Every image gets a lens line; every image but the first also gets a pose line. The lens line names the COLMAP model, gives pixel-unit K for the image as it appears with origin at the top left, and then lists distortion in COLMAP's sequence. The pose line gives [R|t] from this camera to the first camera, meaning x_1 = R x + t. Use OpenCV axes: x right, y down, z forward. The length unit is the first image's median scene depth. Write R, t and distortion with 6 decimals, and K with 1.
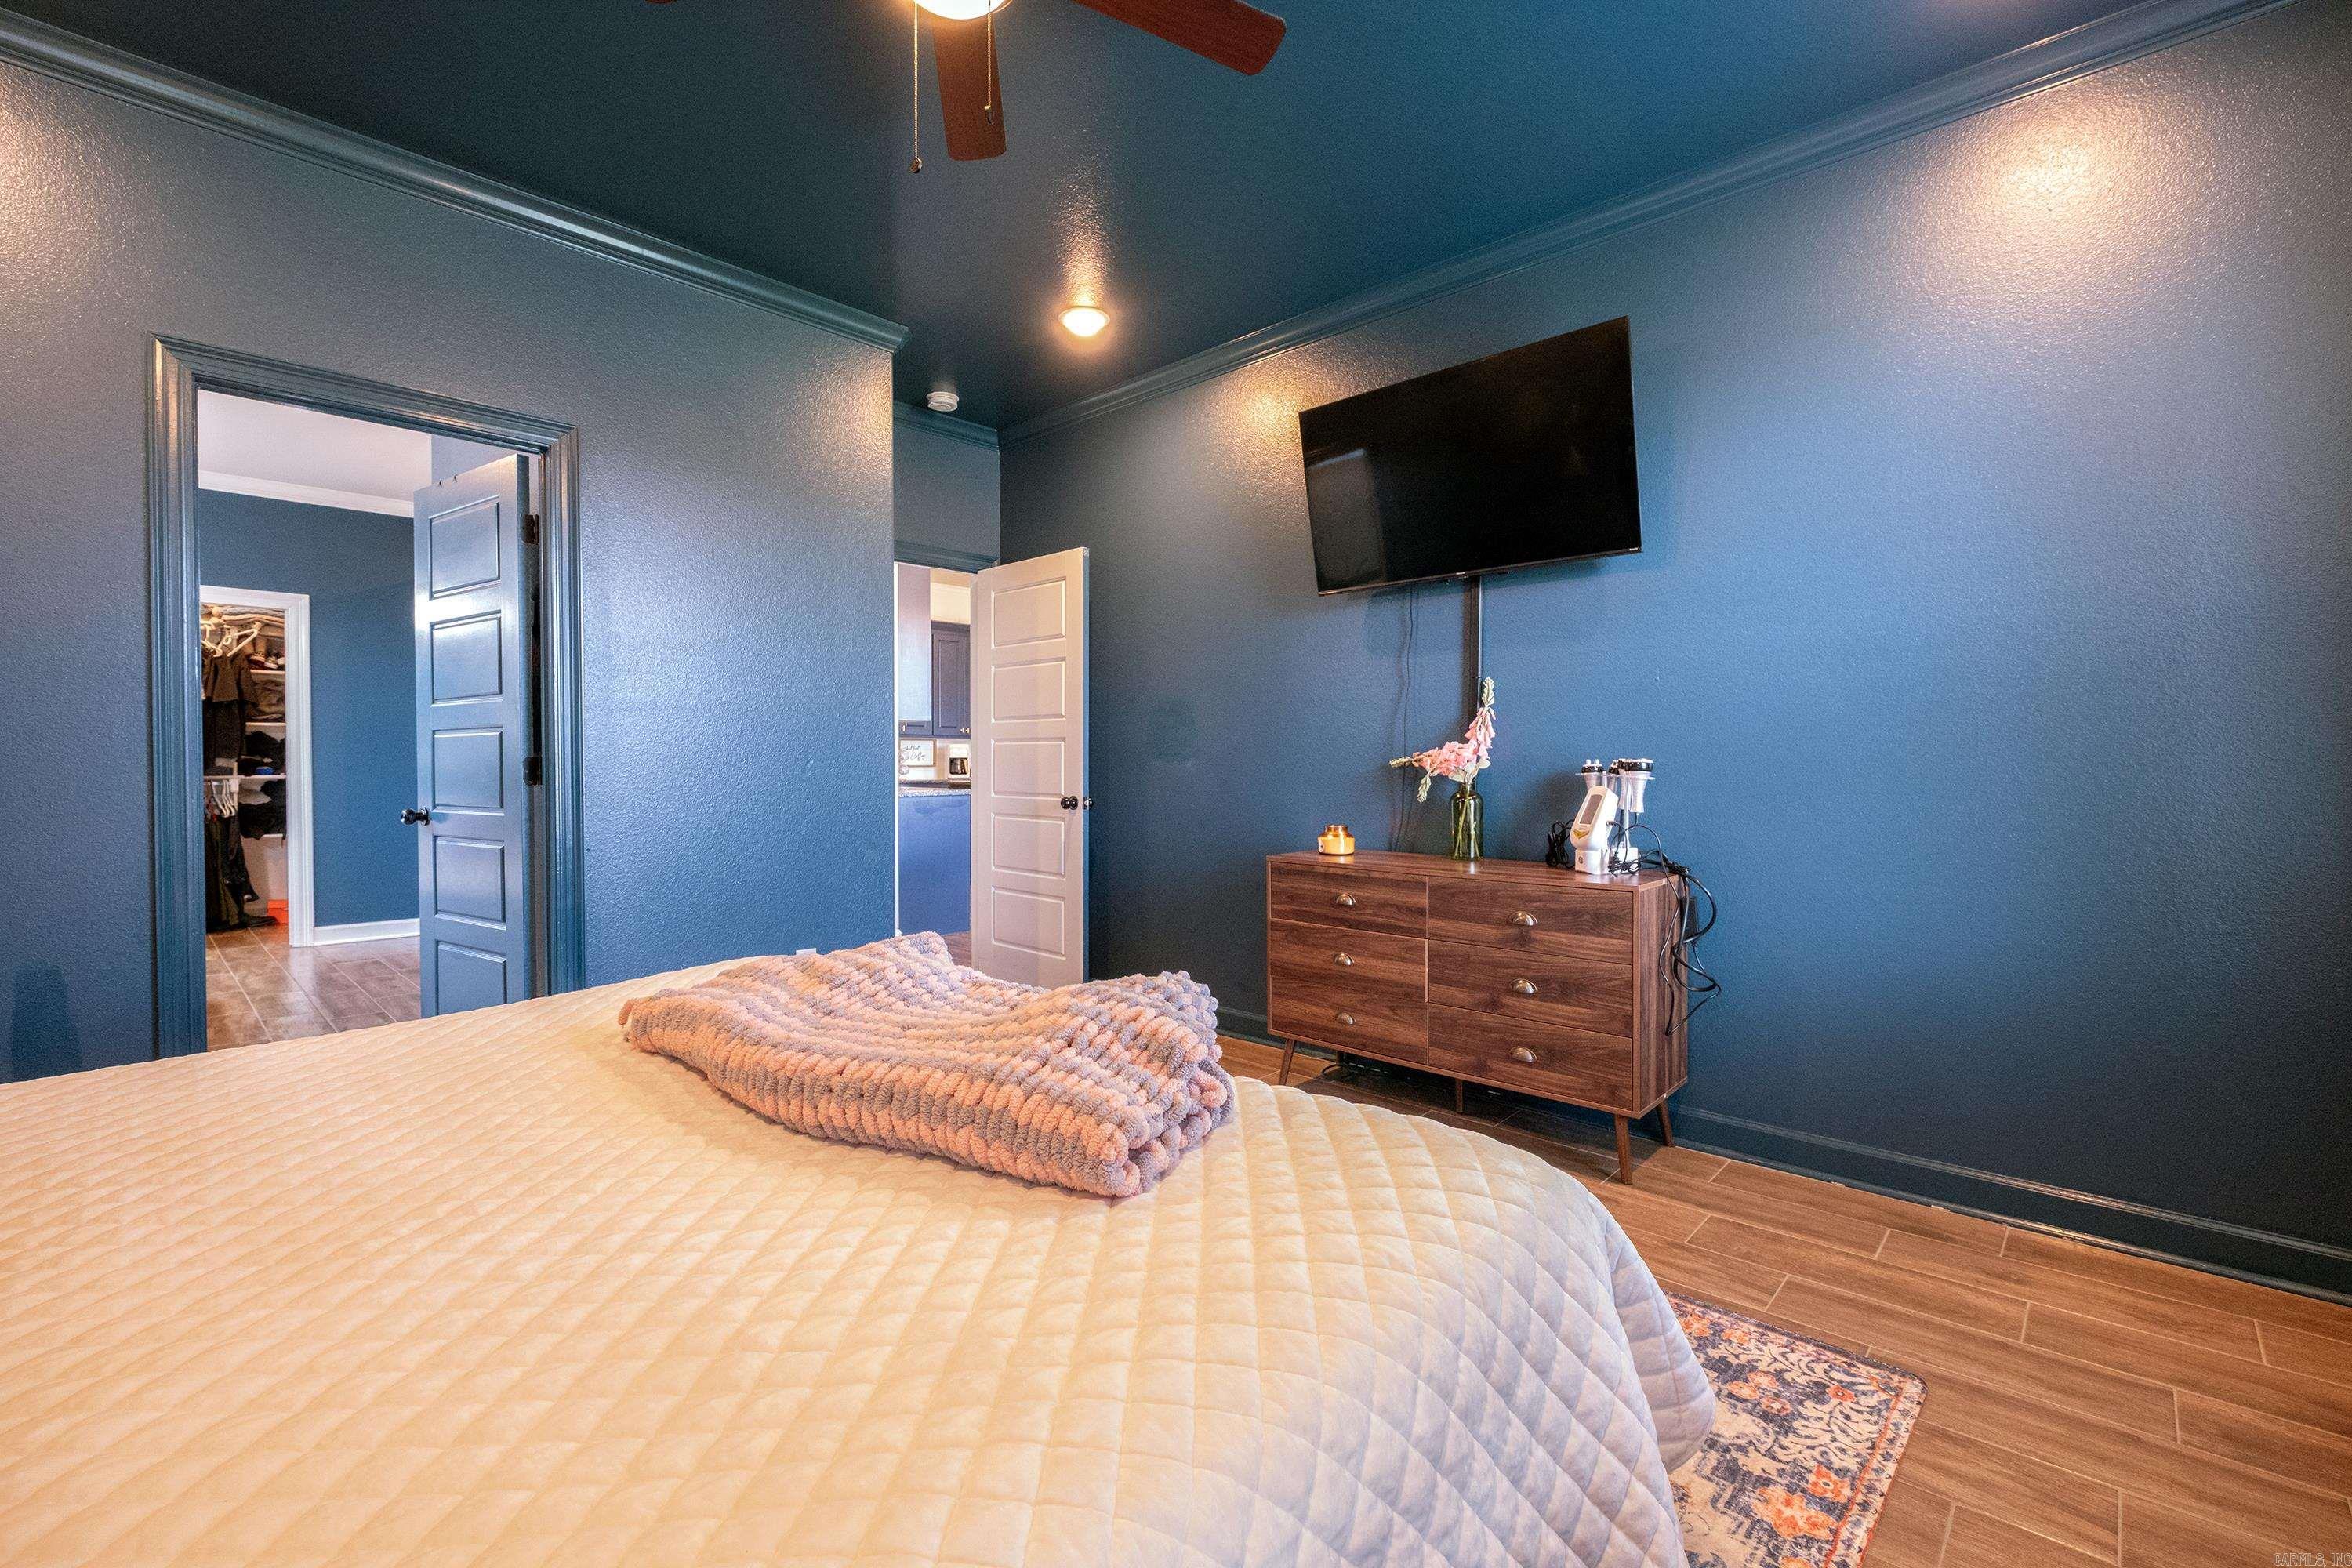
lens RADIAL K [[1009.1, 0, 1181.2], [0, 1009.1, 775.6], [0, 0, 1]] dist [0.001717, -0.003121]
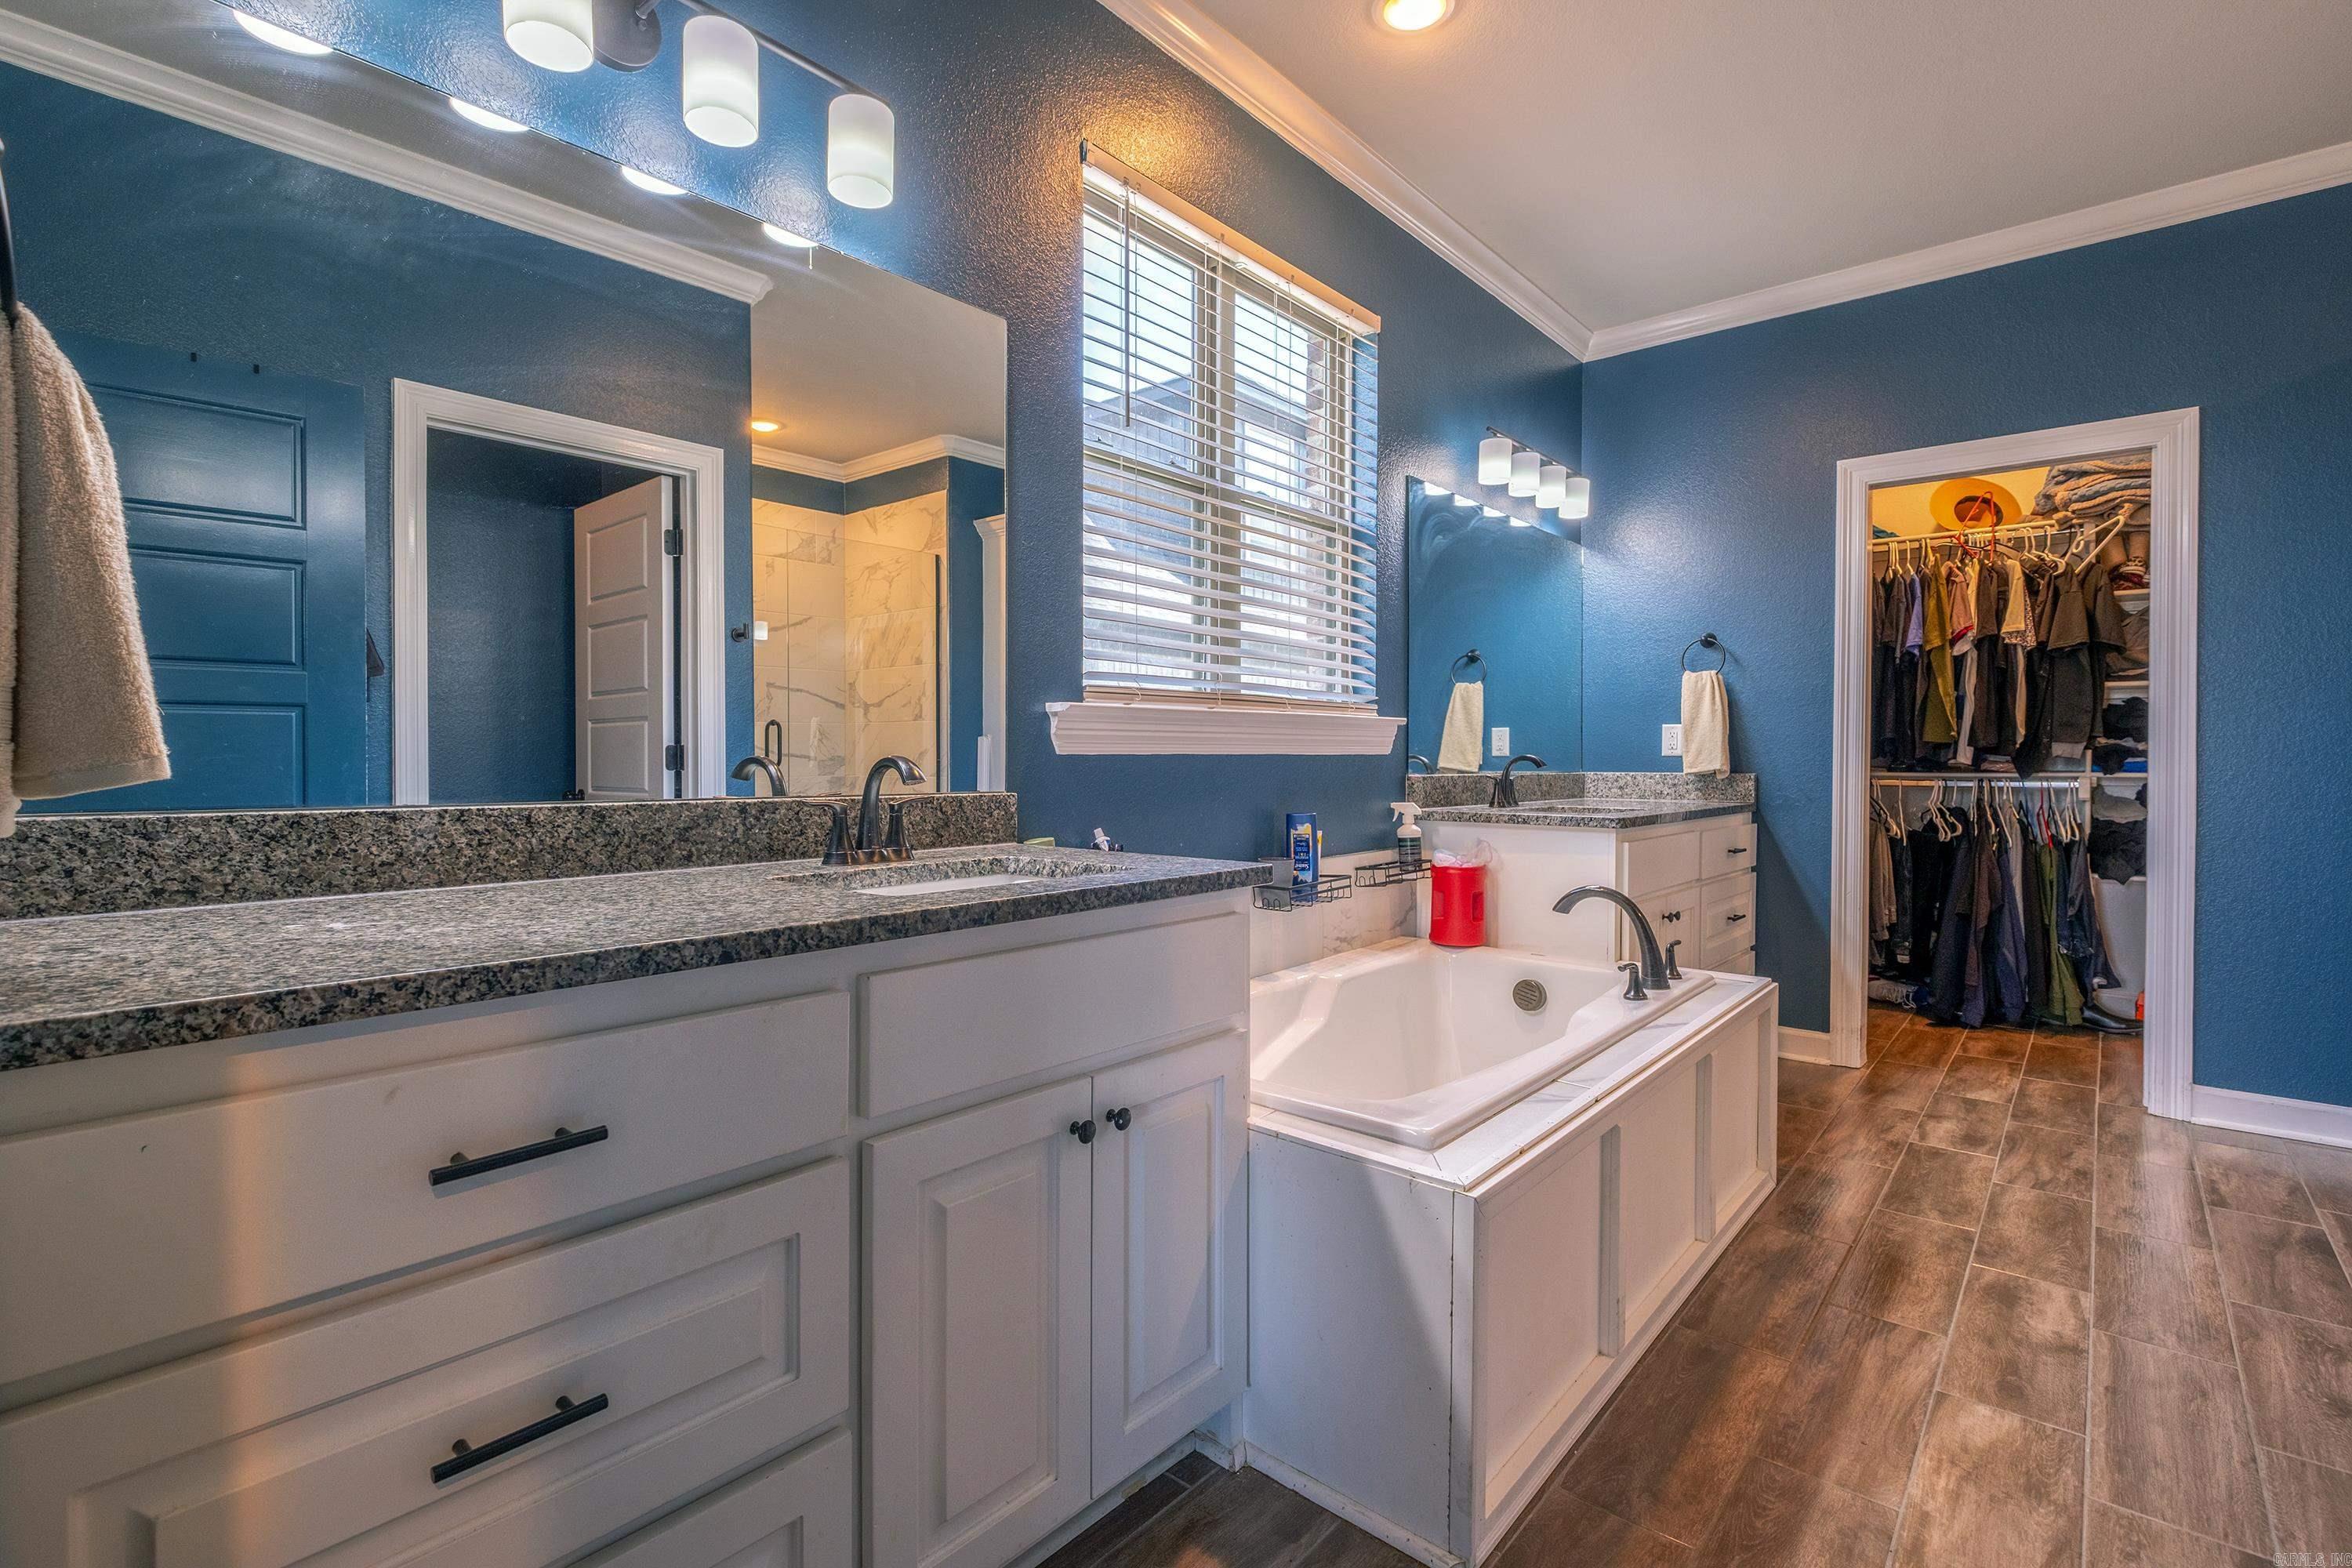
lens RADIAL K [[1114.9, 0, 1174.2], [0, 1114.9, 775.0], [0, 0, 1]] dist [0.001325, -0.000617]
pose [[0.063055, 0.018840, -0.997832, -0.322567], [-0.010144, 0.999782, 0.018236, -0.004662], [0.997958, 0.008972, 0.063233, 0.430969]]
